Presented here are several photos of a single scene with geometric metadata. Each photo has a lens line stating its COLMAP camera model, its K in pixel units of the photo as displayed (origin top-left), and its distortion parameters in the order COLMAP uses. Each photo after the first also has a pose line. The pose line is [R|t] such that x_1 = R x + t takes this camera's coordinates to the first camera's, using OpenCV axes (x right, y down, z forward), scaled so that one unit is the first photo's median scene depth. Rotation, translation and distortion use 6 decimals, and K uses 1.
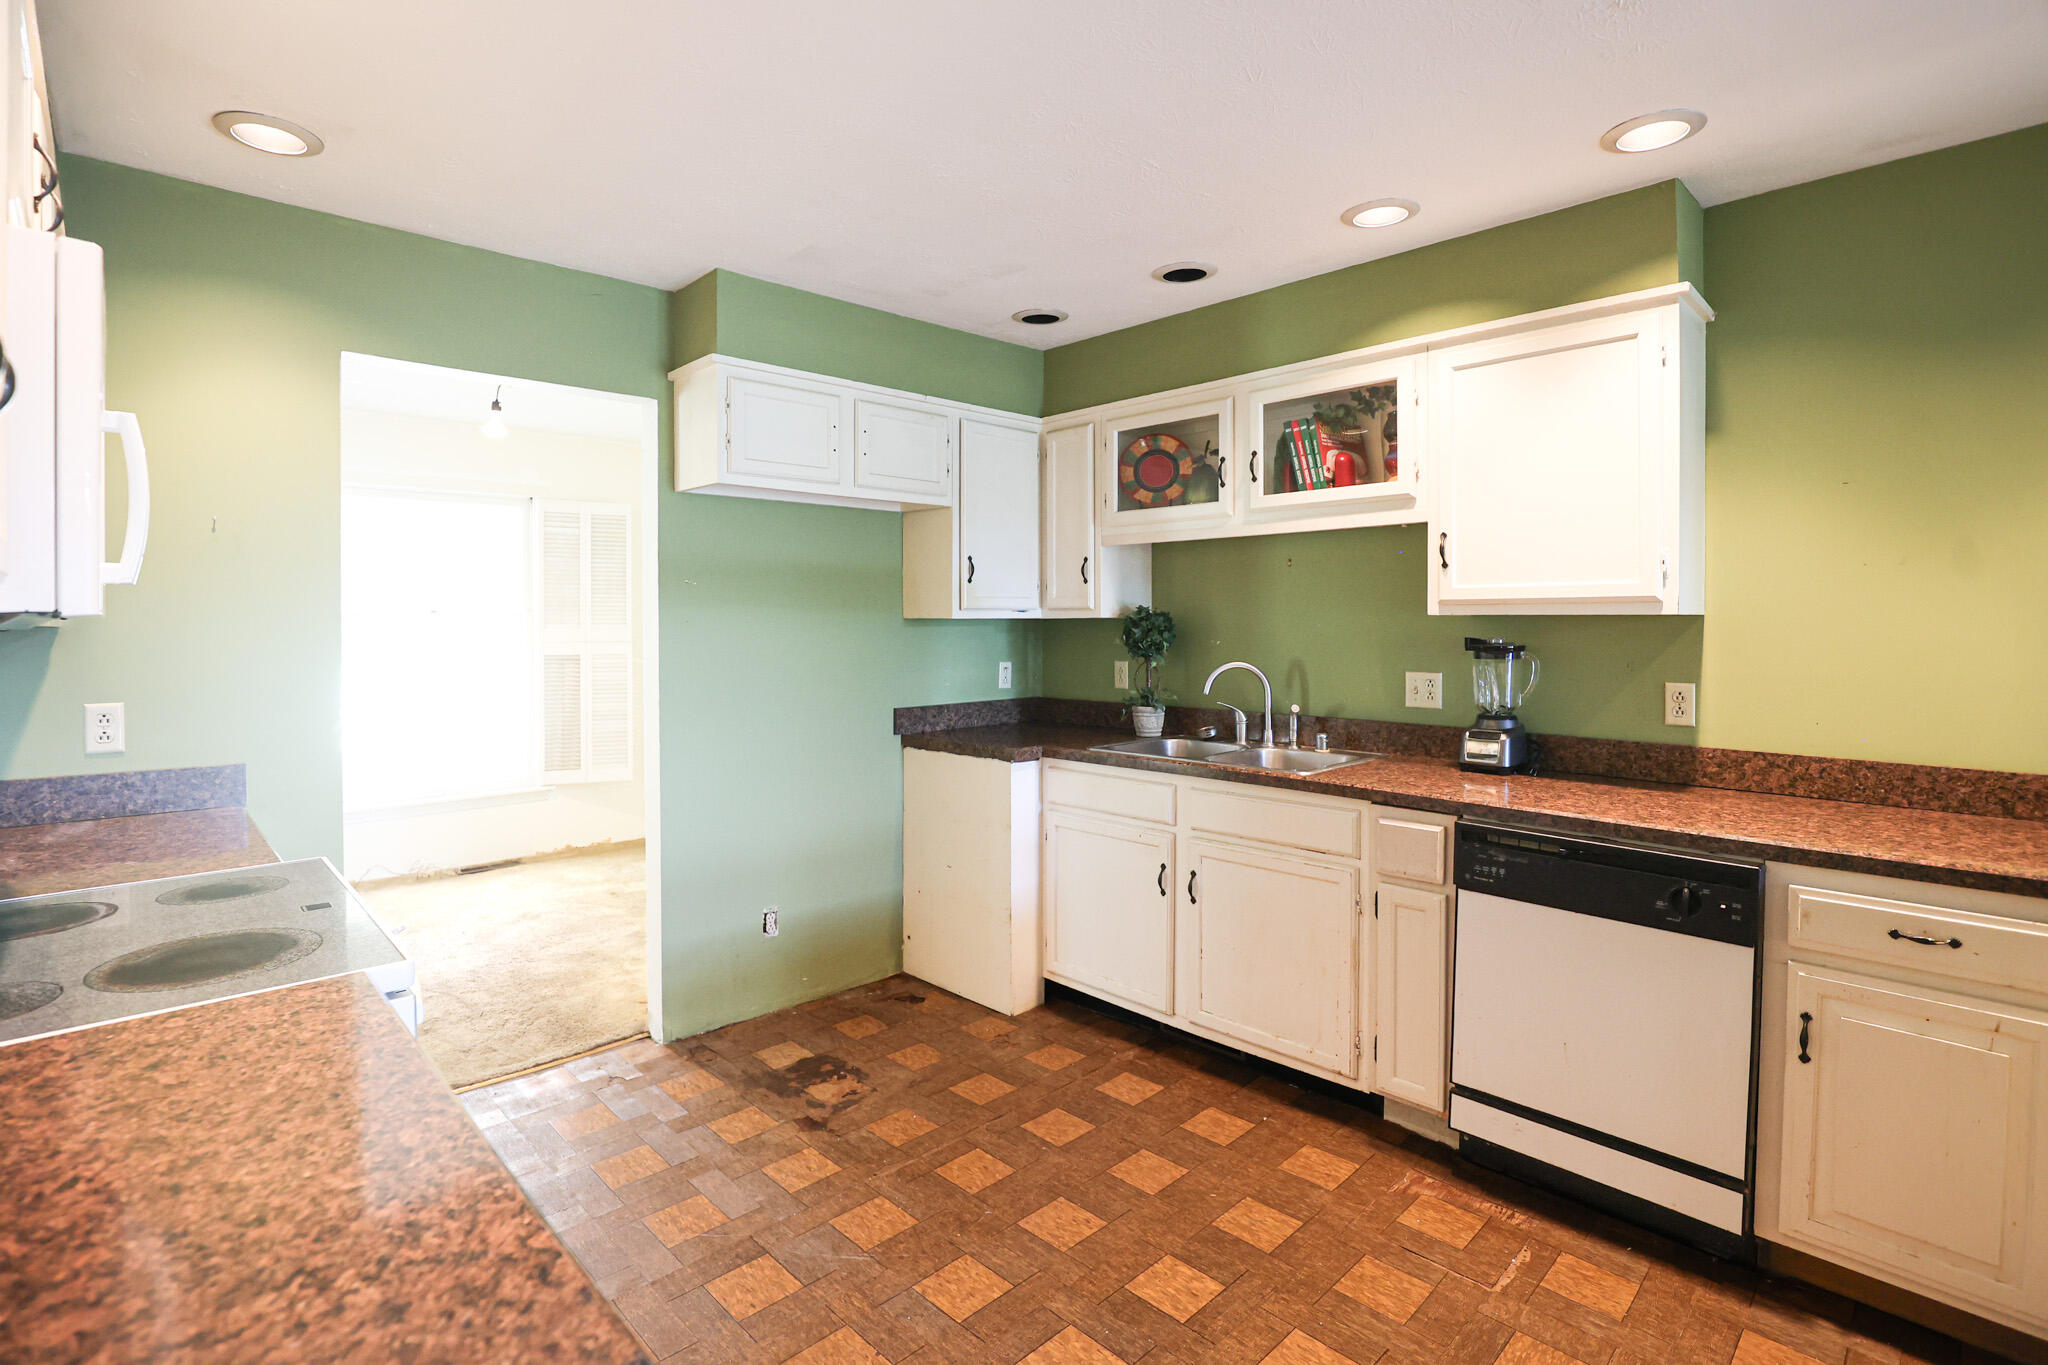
lens RADIAL K [[967.6, 0, 1020.8], [0, 967.6, 630.7], [0, 0, 1]] dist [-0.014602, -0.000468]
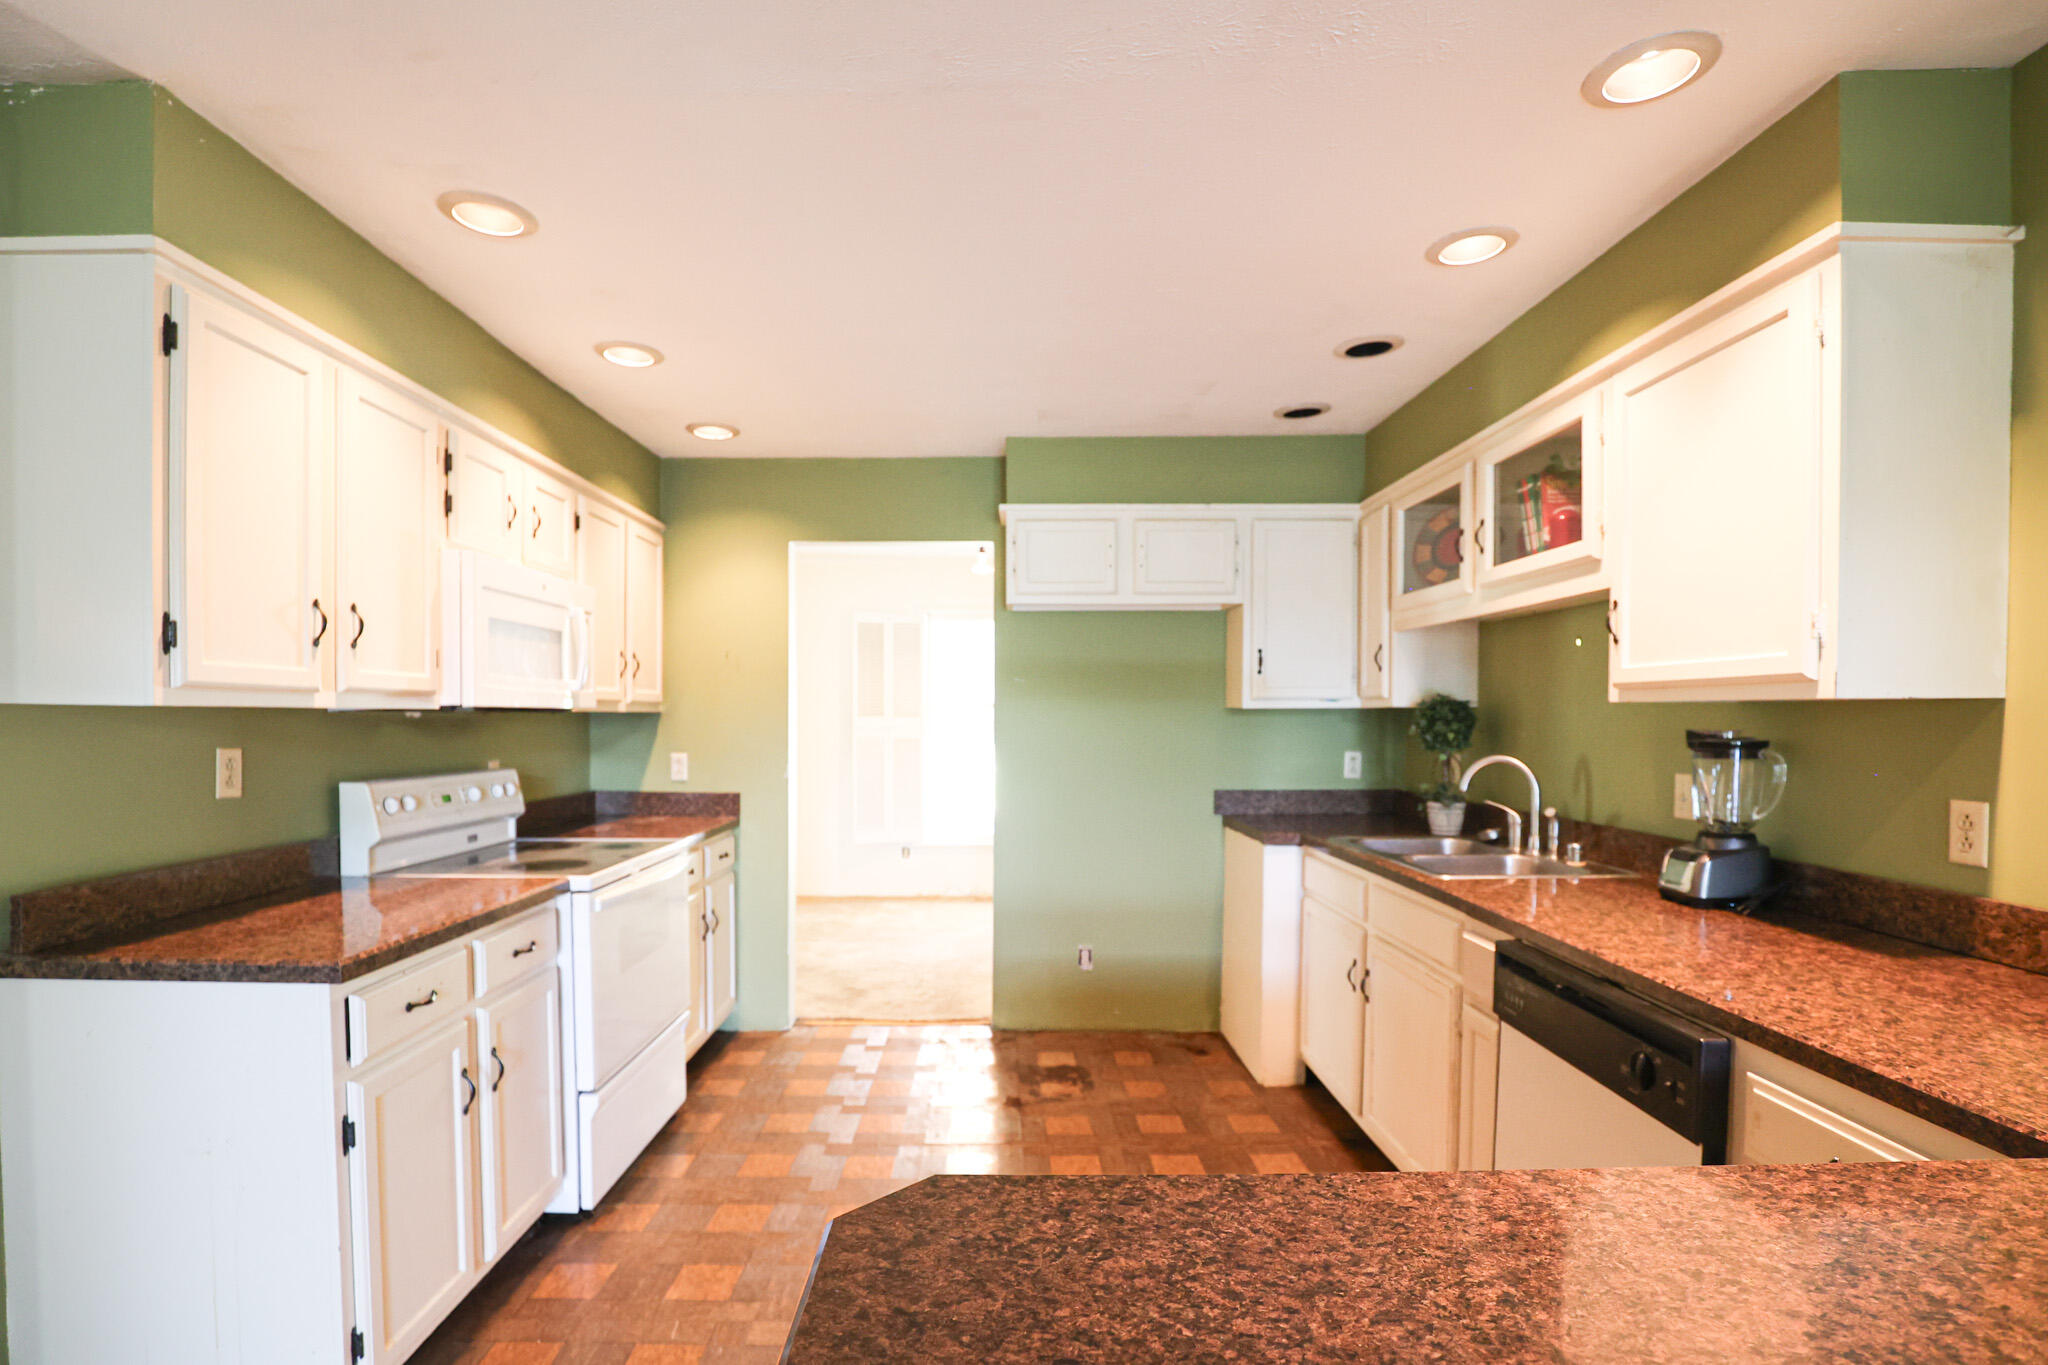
lens RADIAL K [[958.2, 0, 1023.7], [0, 958.2, 734.5], [0, 0, 1]] dist [-0.017215, -0.000270]
pose [[0.736336, 0.016386, -0.676418, 0.520737], [-0.007965, 0.999847, 0.015551, 0.002360], [0.676569, -0.006063, 0.736354, 0.062263]]
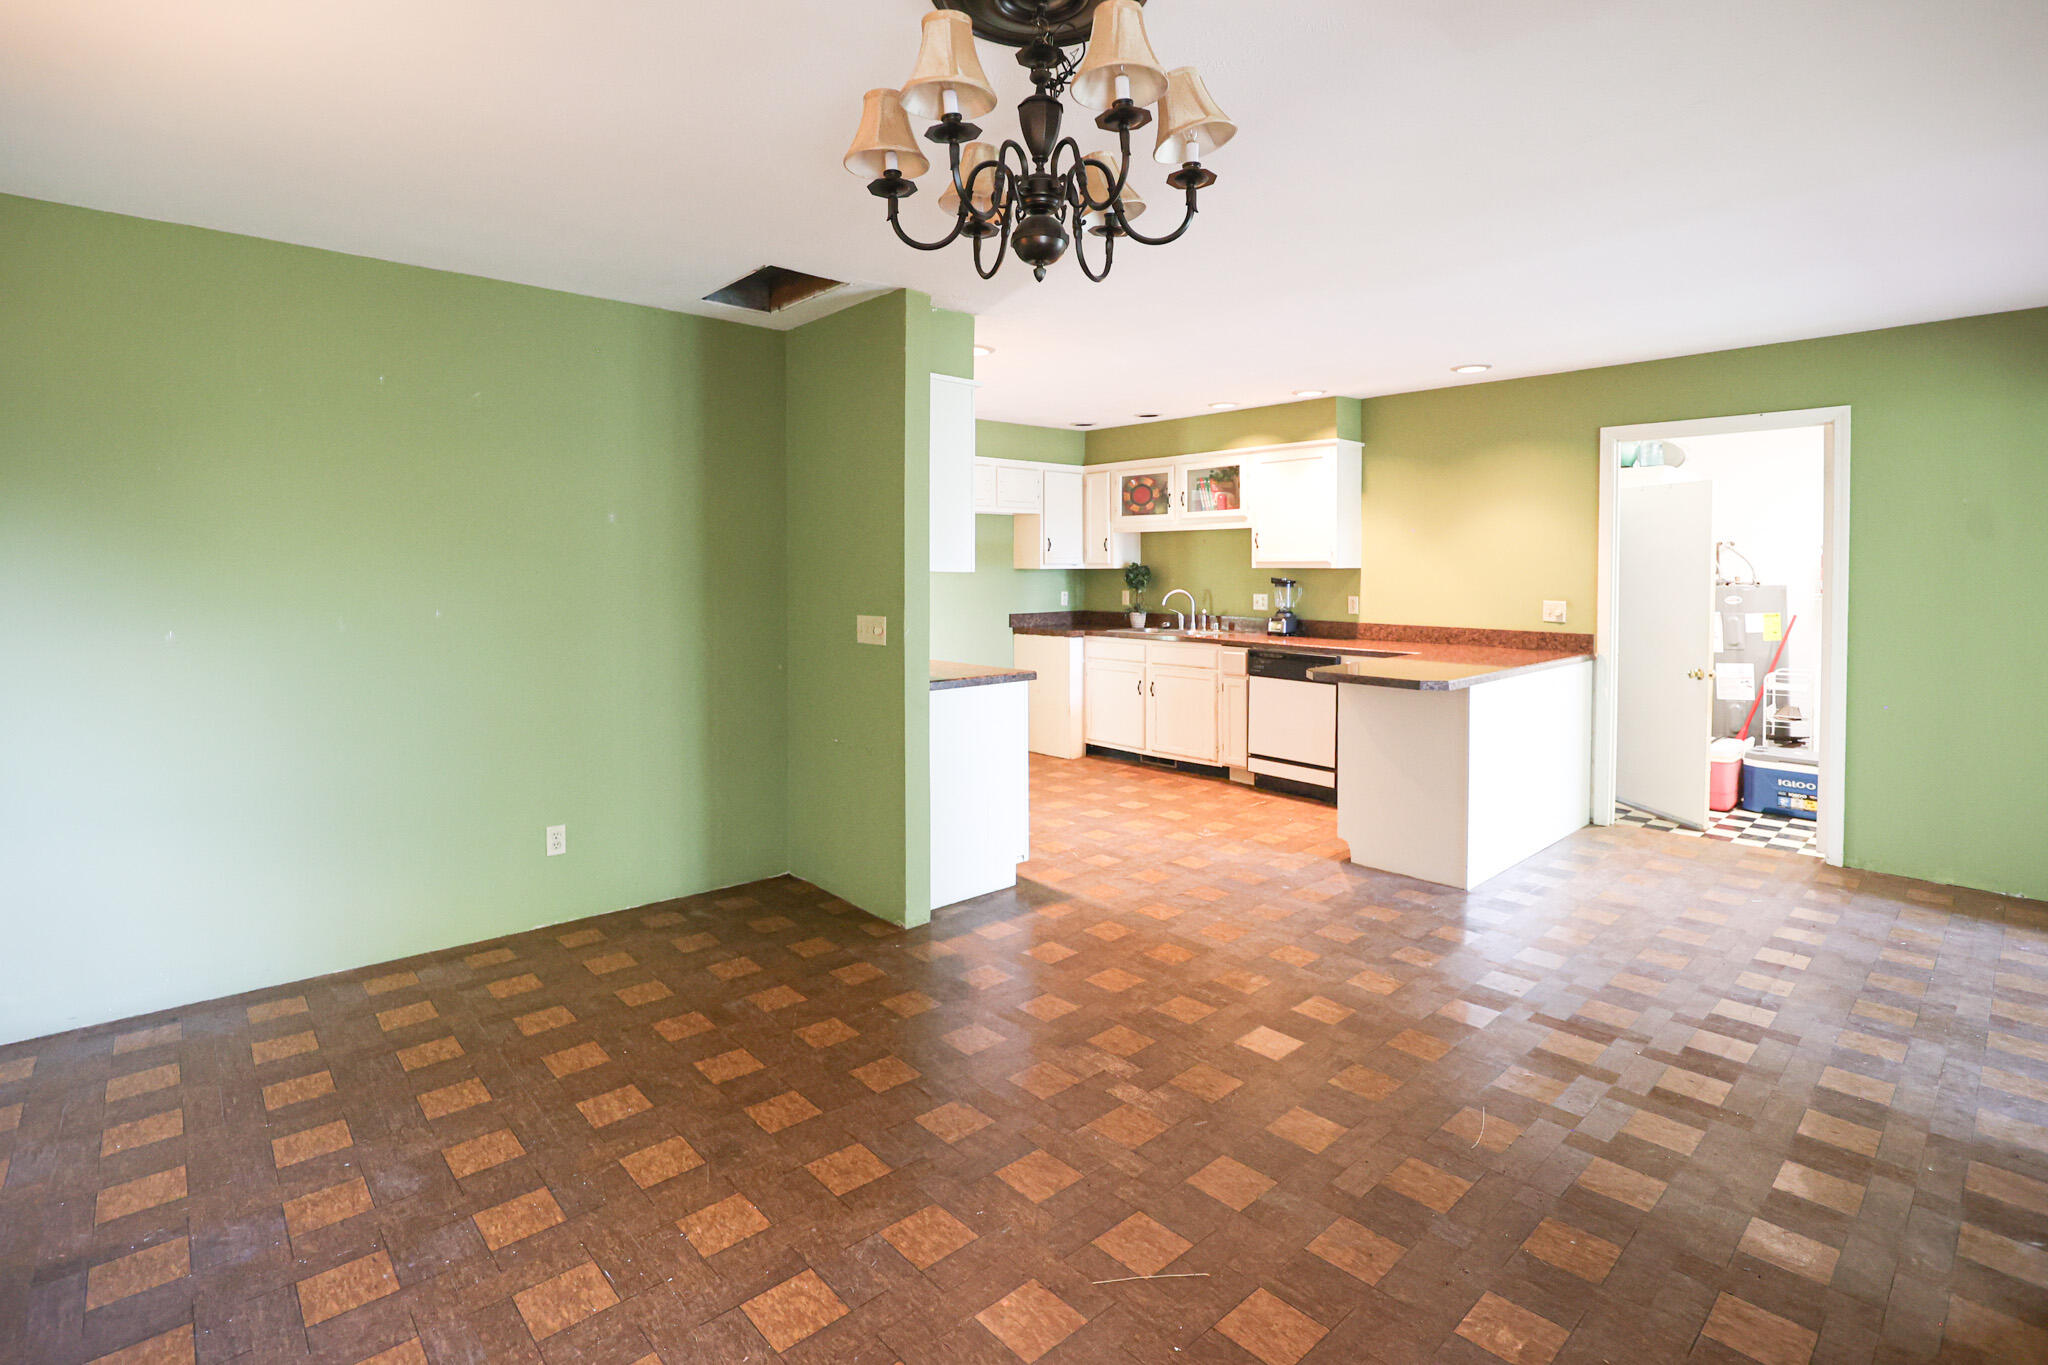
lens RADIAL K [[966.5, 0, 1022.4], [0, 966.5, 570.0], [0, 0, 1]] dist [-0.015818, -0.000058]
pose [[0.999401, 0.000708, -0.034602, -0.042518], [-0.000989, 0.999967, -0.008100, 0.007354], [0.034596, 0.008129, 0.999368, -1.155127]]
